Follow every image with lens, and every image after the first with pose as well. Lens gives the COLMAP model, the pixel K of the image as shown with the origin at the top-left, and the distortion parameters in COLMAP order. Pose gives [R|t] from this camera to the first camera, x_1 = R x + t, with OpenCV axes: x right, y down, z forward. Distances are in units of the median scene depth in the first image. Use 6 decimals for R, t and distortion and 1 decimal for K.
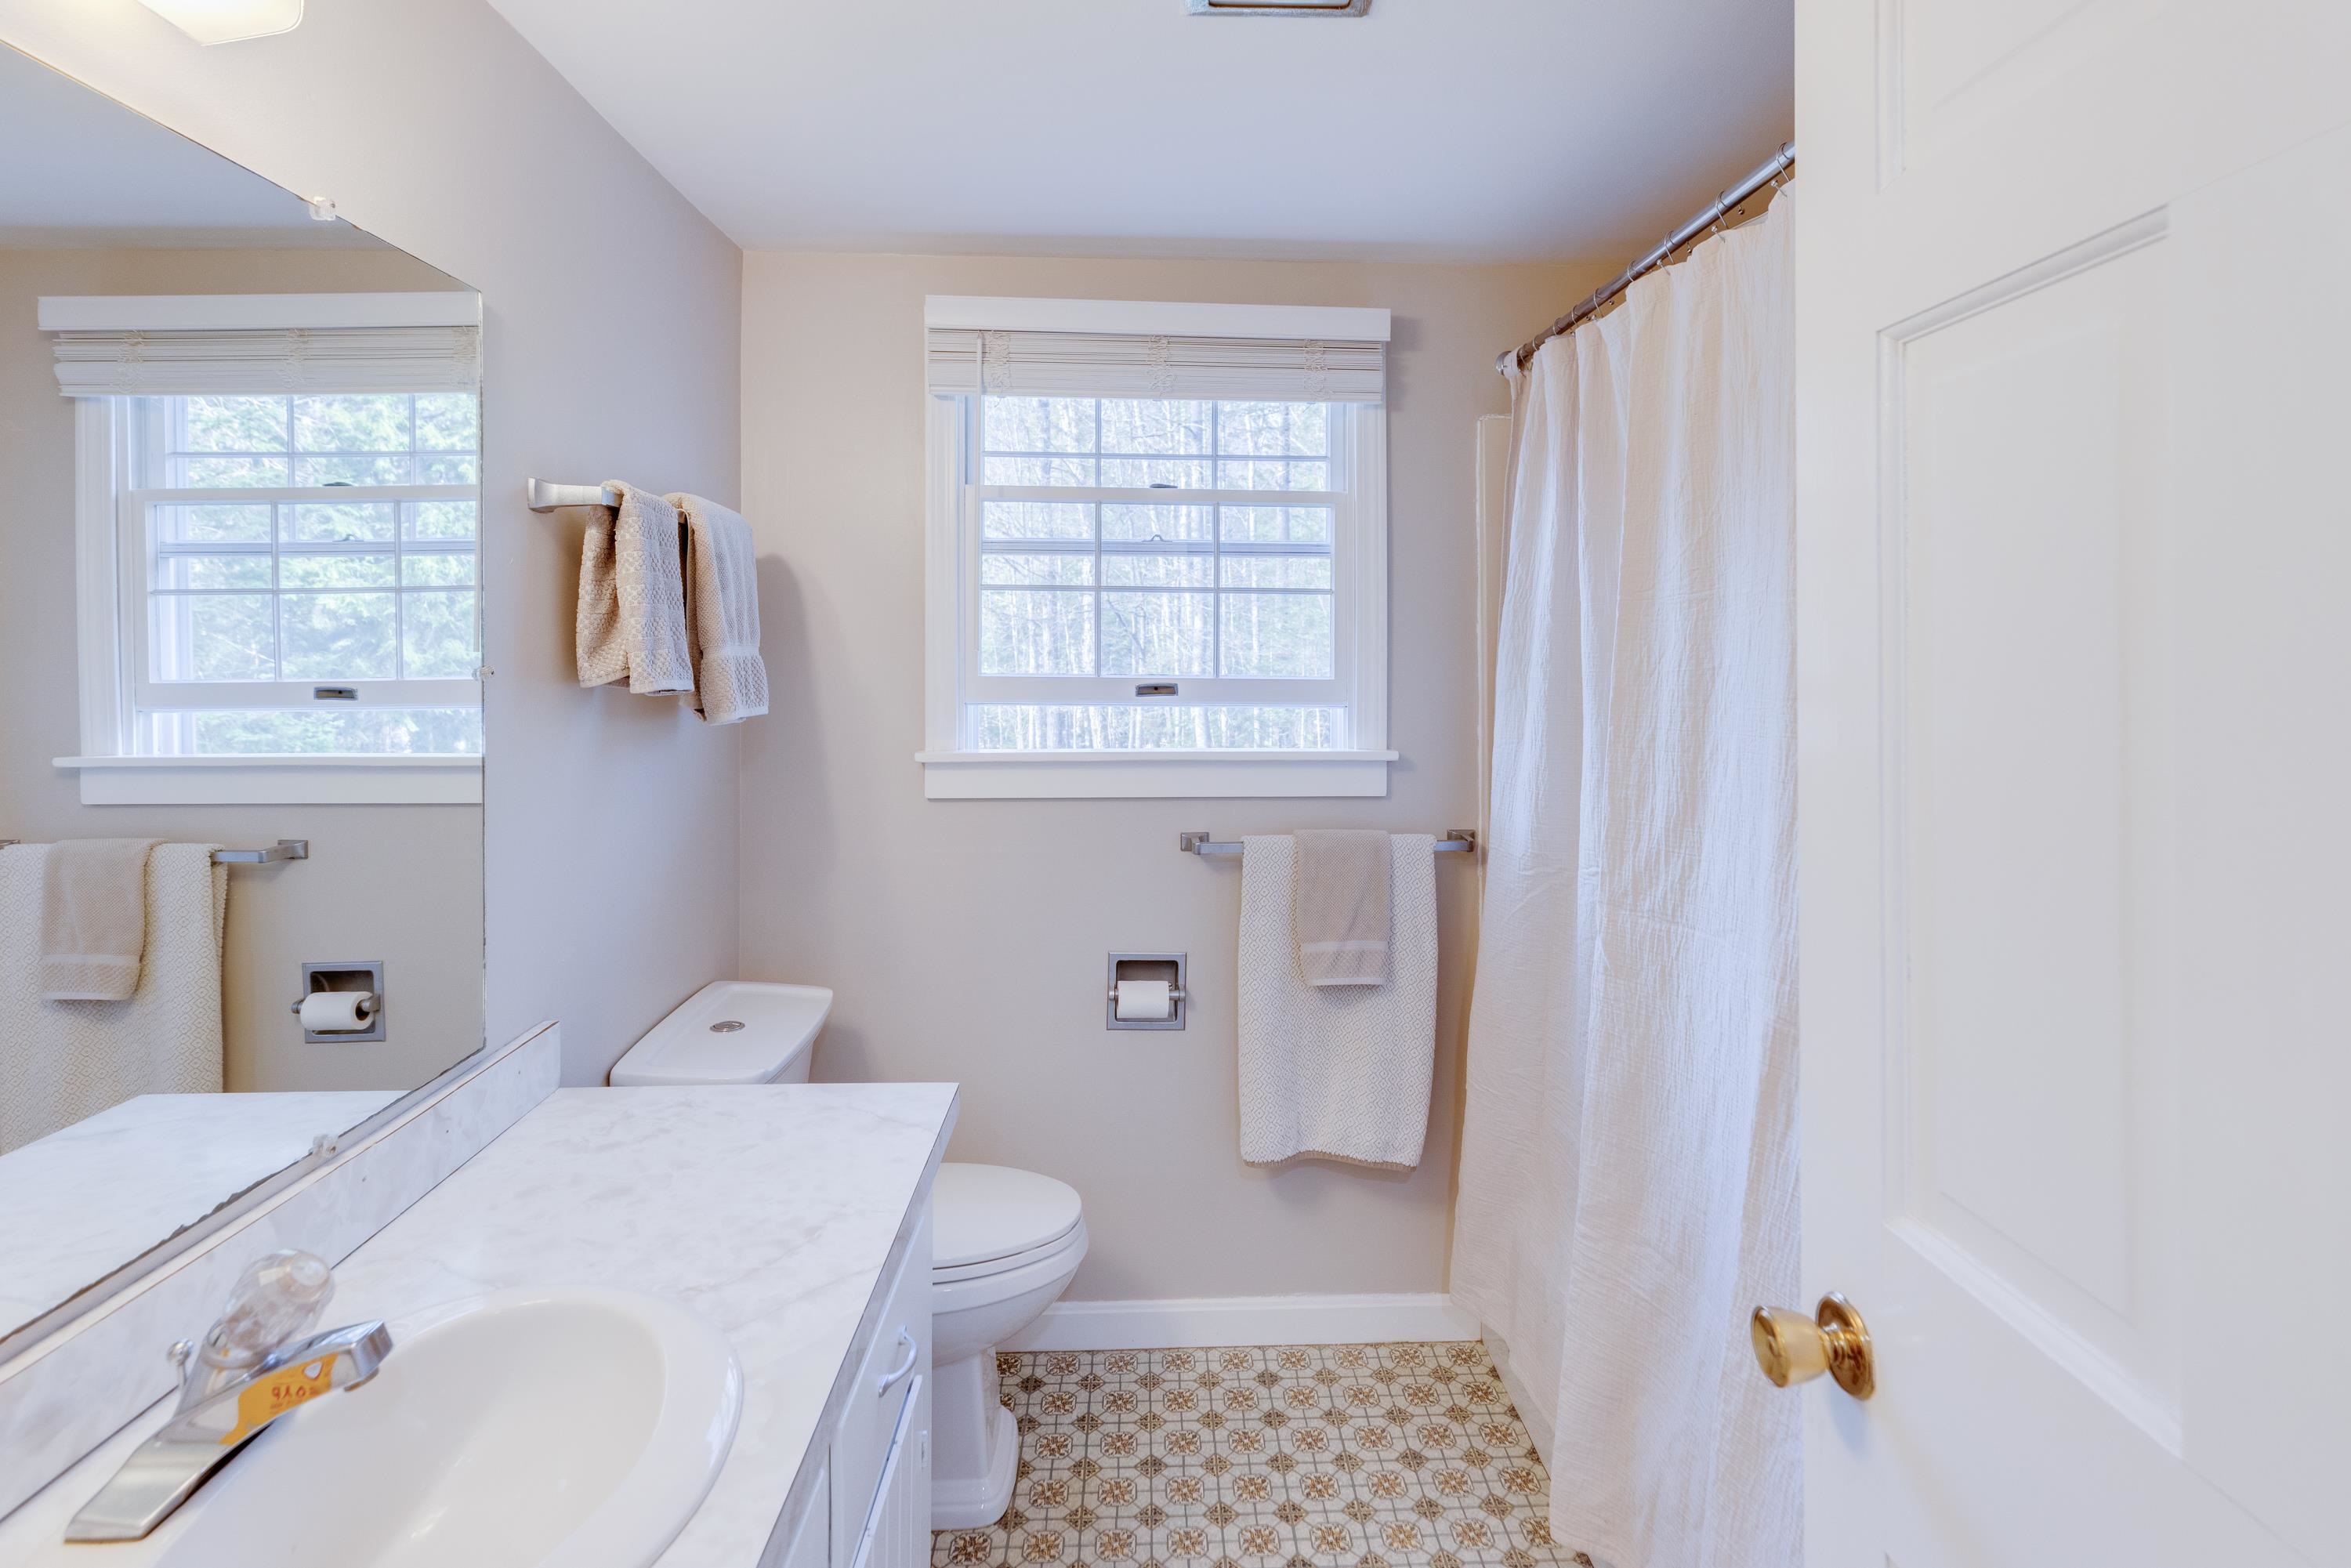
lens RADIAL K [[1178.3, 0, 1191.0], [0, 1178.3, 632.6], [0, 0, 1]] dist [0.002055, 0.000183]
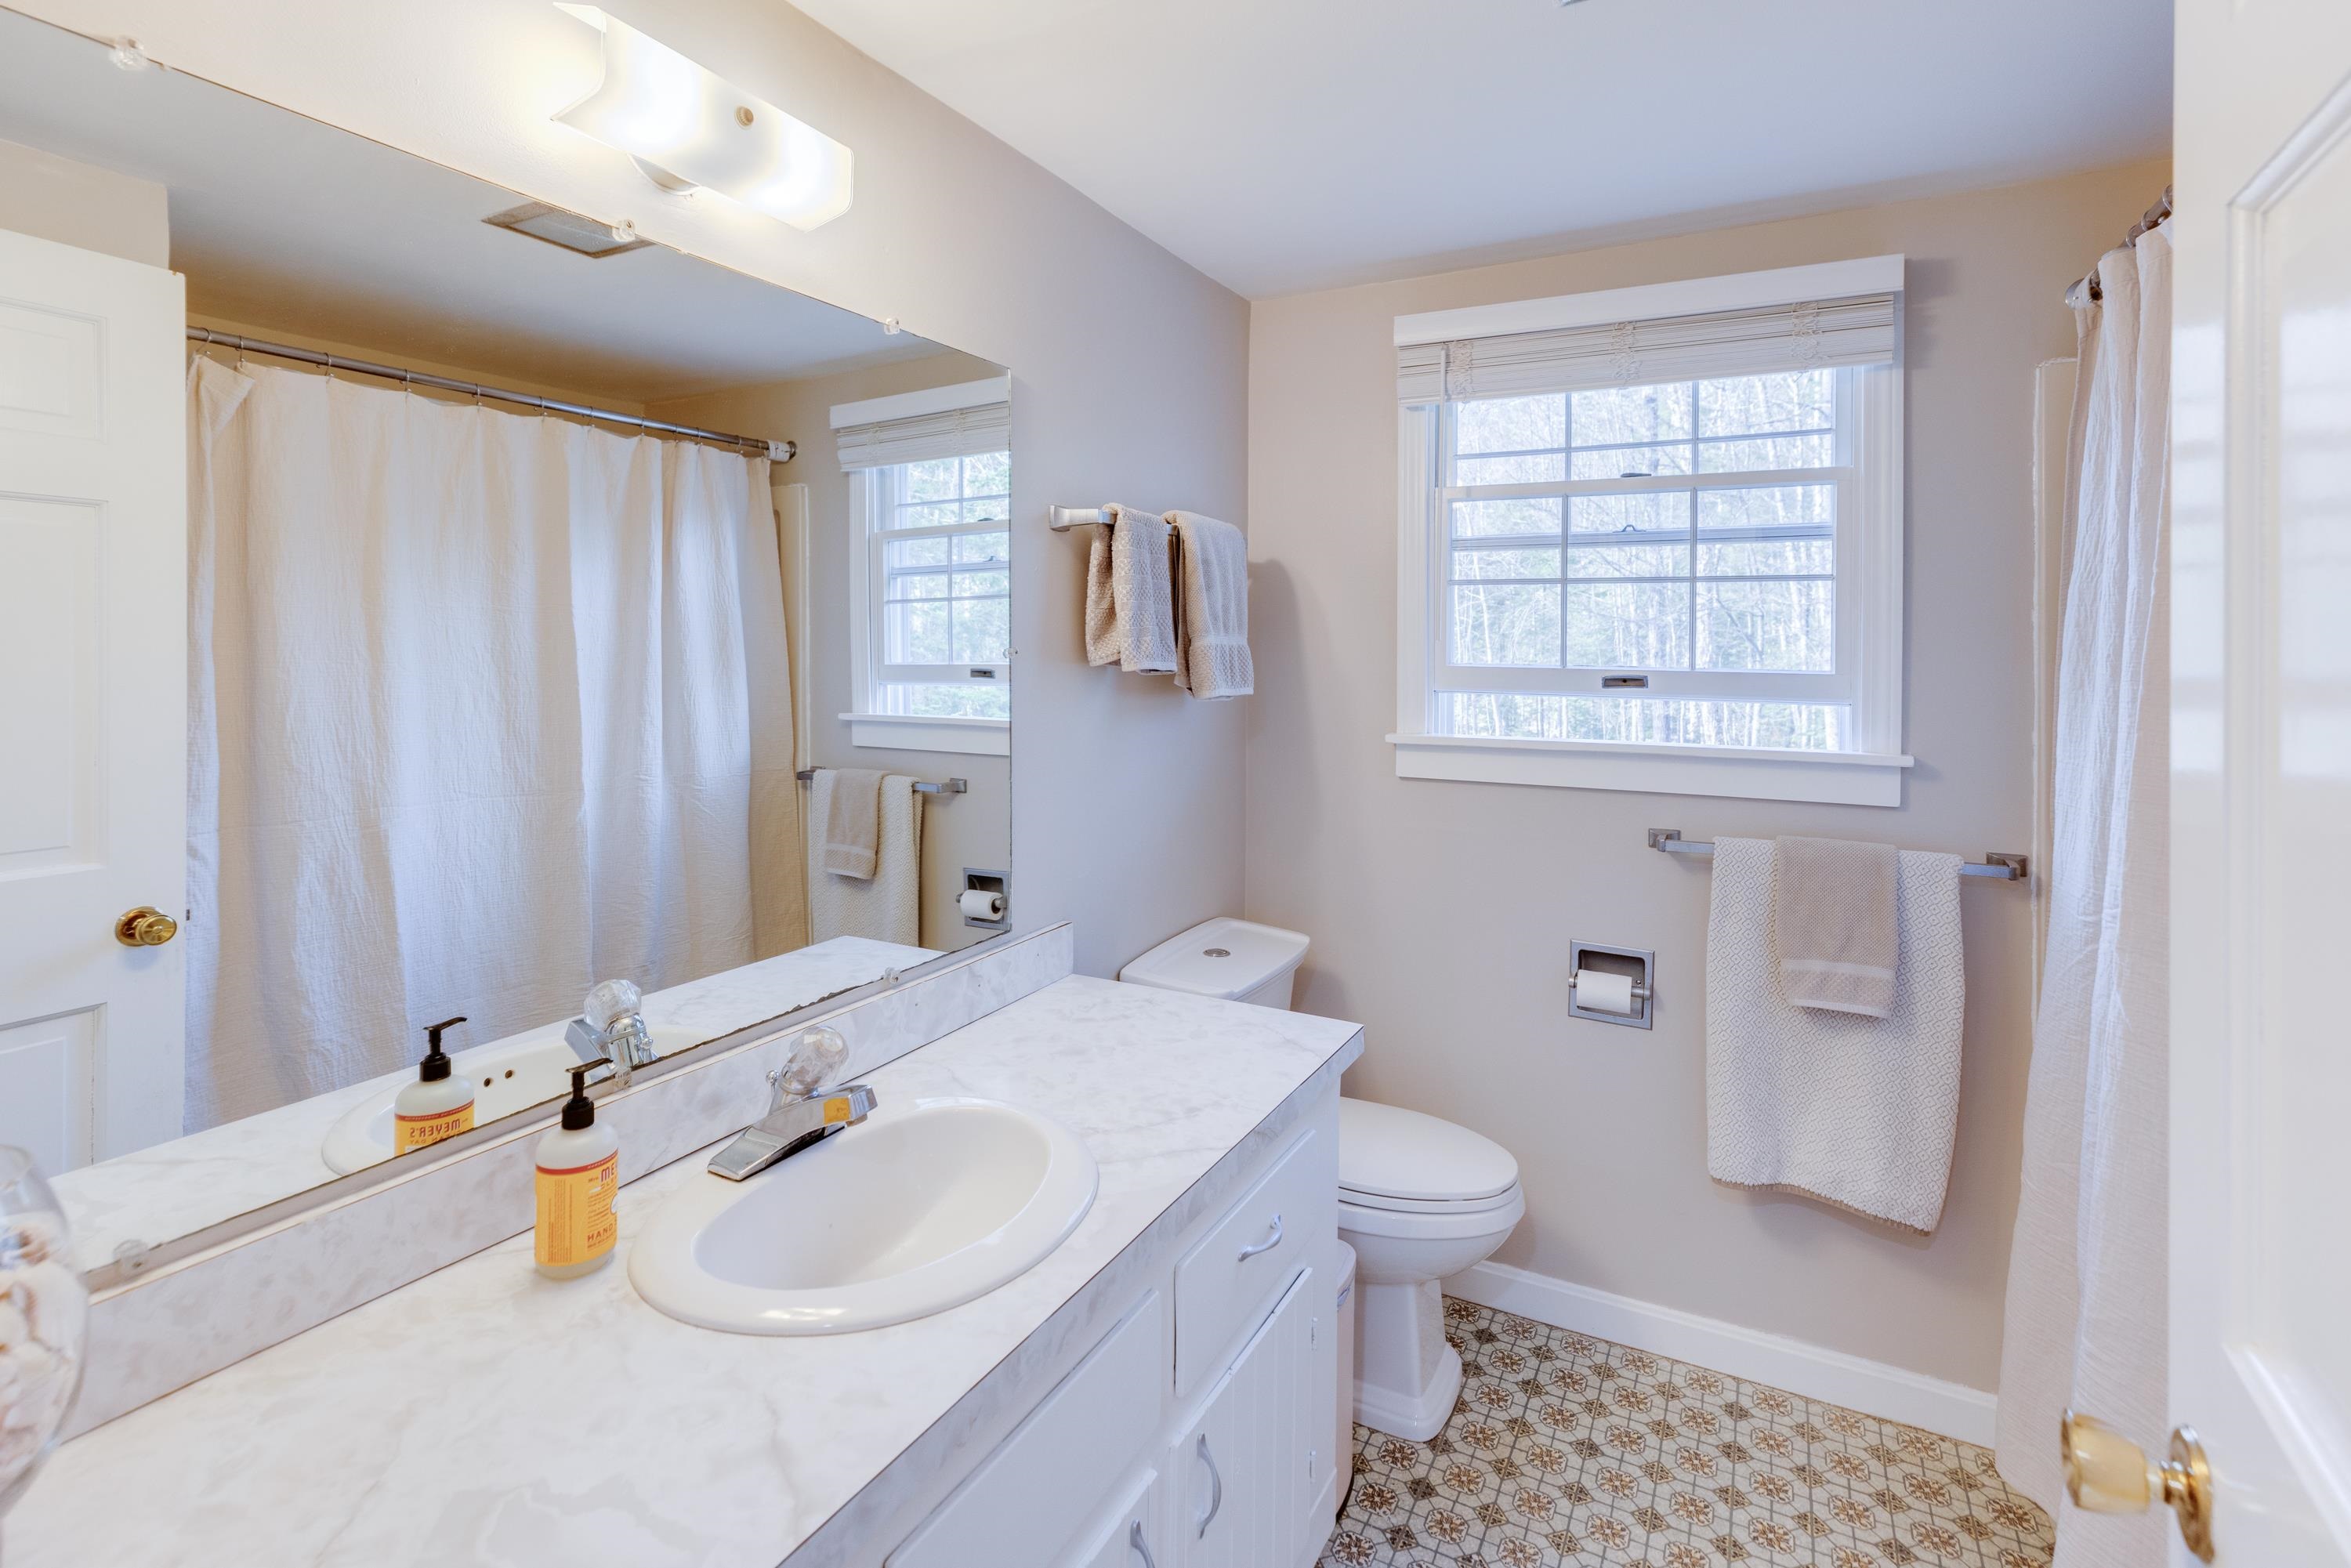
lens RADIAL K [[1121.0, 0, 1183.9], [0, 1121.0, 645.0], [0, 0, 1]] dist [0.003504, 0.000300]
pose [[0.859094, 0.001362, -0.511816, 0.143538], [0.002450, 0.999974, 0.006774, 0.011091], [0.511812, -0.007073, 0.859068, 0.003259]]
